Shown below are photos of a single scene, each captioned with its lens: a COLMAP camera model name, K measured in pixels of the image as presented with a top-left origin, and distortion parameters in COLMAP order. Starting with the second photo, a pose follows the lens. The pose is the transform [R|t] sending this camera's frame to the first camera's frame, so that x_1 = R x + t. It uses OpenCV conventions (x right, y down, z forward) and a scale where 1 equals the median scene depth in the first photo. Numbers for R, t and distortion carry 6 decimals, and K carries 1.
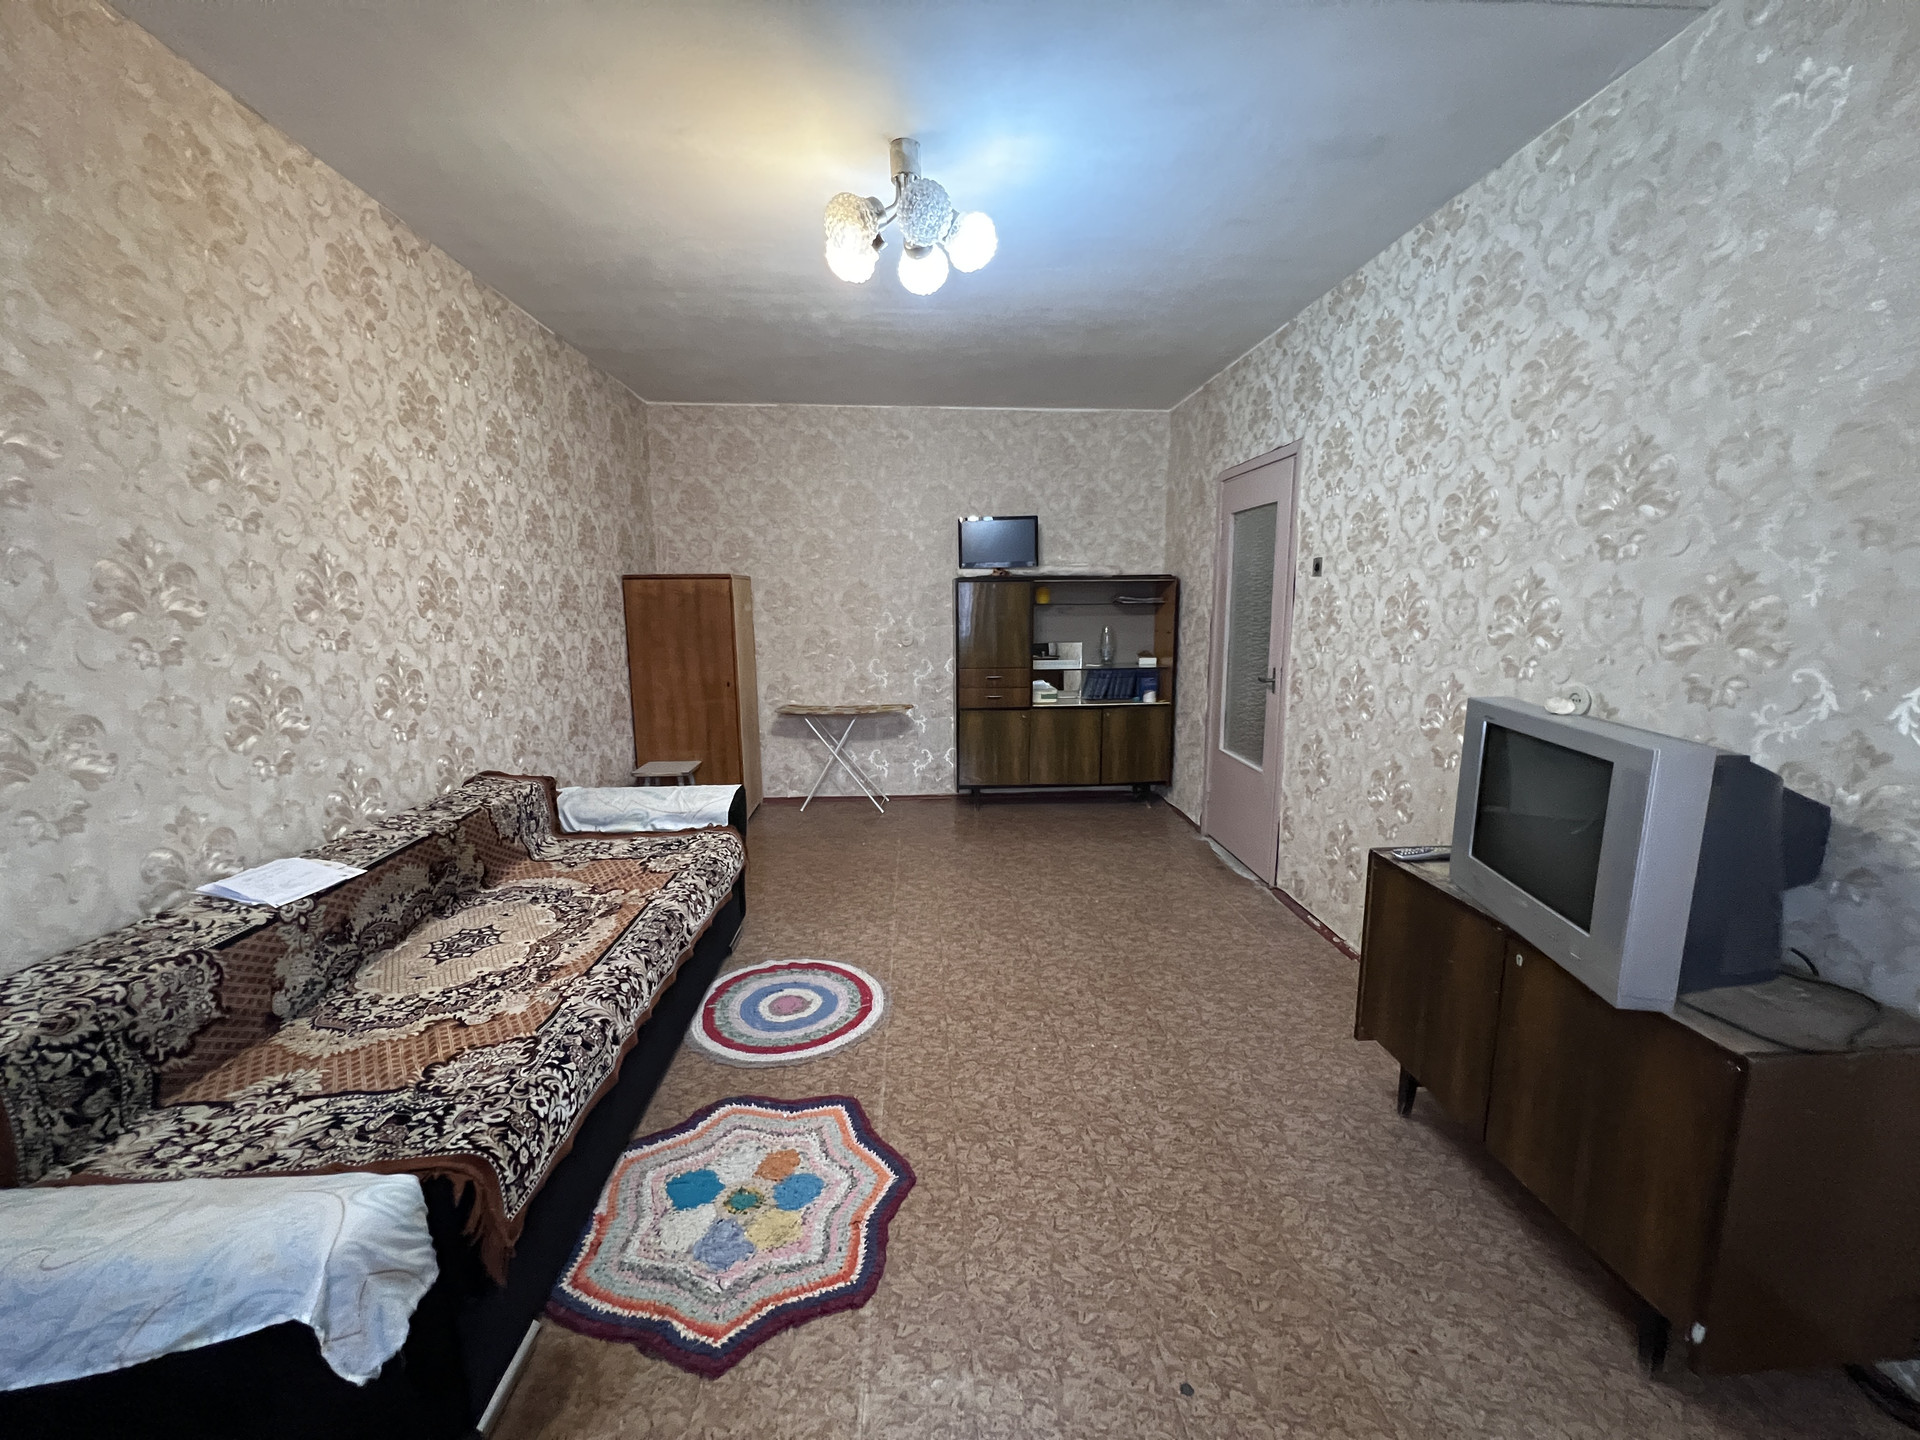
lens RADIAL K [[770.9, 0, 956.1], [0, 770.9, 727.0], [0, 0, 1]] dist [-0.000845, 0.000015]
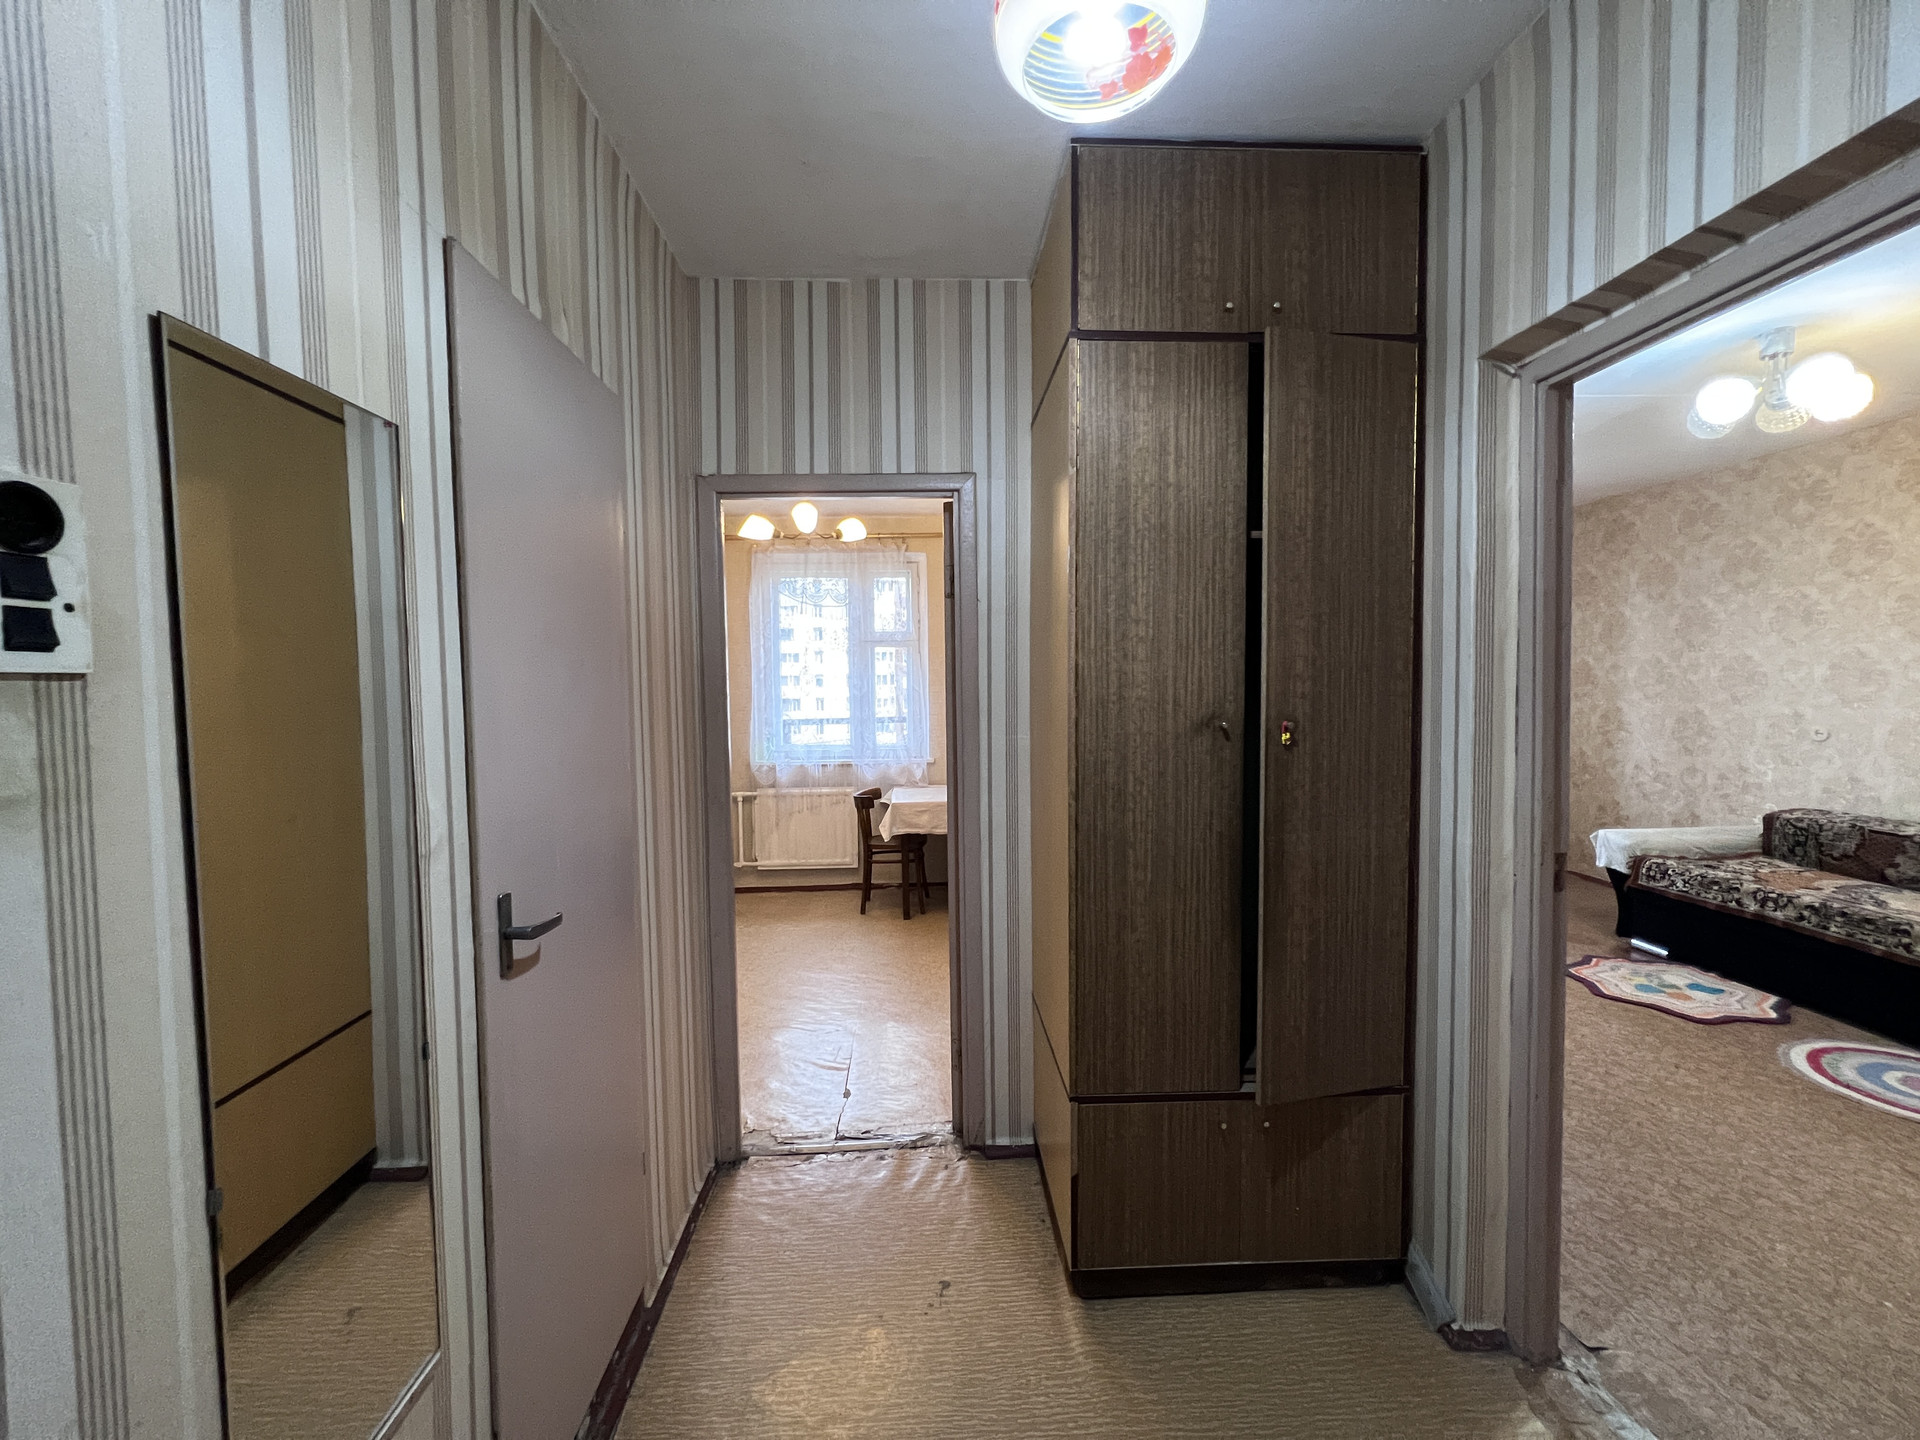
lens RADIAL K [[770.9, 0, 956.1], [0, 770.9, 727.0], [0, 0, 1]] dist [-0.000845, 0.000015]
pose [[-0.999835, 0.016664, 0.007172, 1.546249], [0.017823, 0.976006, 0.217013, -0.499108], [-0.003384, 0.217106, -0.976142, 2.831636]]
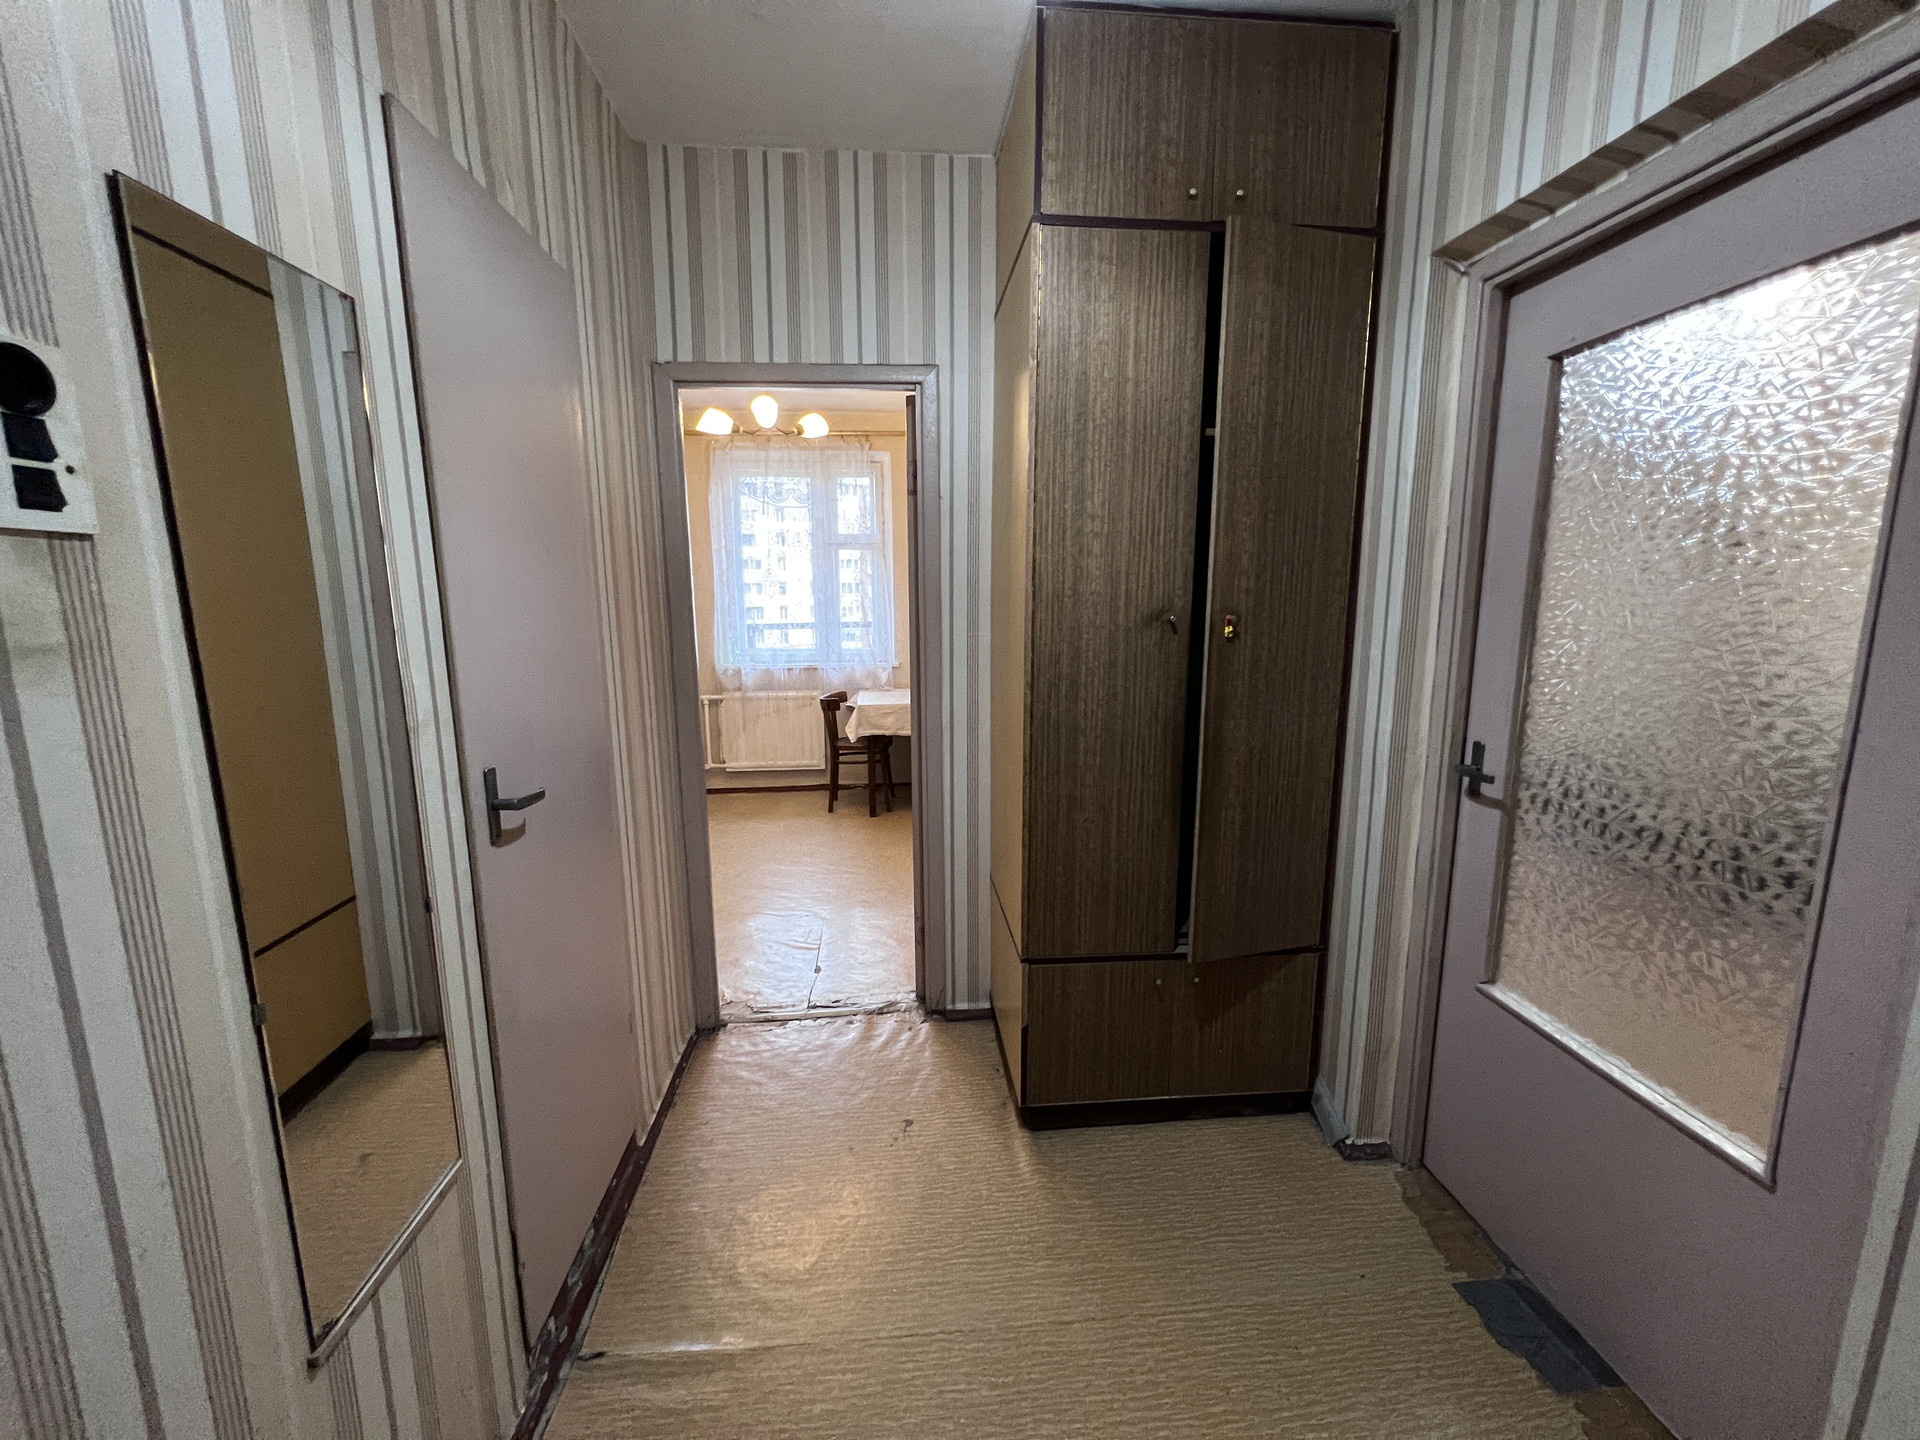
lens RADIAL K [[770.9, 0, 956.1], [0, 770.9, 727.0], [0, 0, 1]] dist [-0.000845, 0.000015]
pose [[-0.999283, 0.016374, -0.034150, 1.531497], [0.004238, 0.944396, 0.328784, -0.471560], [0.037635, 0.328403, -0.943788, 2.950336]]
